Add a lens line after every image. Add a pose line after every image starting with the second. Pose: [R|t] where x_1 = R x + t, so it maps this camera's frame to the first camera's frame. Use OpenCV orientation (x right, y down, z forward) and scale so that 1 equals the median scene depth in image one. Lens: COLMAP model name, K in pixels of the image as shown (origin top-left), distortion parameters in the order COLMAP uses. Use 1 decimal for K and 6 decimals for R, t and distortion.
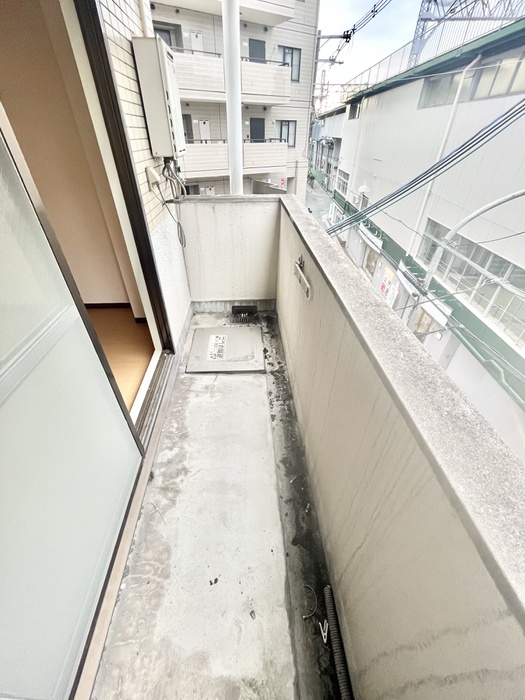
lens RADIAL K [[284.9, 0, 265.9], [0, 284.9, 351.4], [0, 0, 1]] dist [-0.002418, -0.001480]
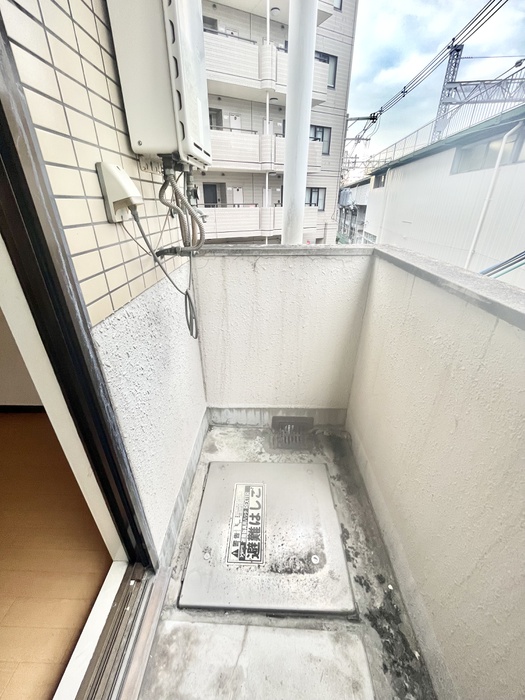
lens RADIAL K [[284.9, 0, 269.4], [0, 284.9, 352.7], [0, 0, 1]] dist [-0.002418, -0.001480]
pose [[0.997675, 0.026398, -0.062833, -0.090702], [-0.036794, 0.984664, -0.170537, -0.187270], [0.057367, 0.172452, 0.983346, 0.375731]]
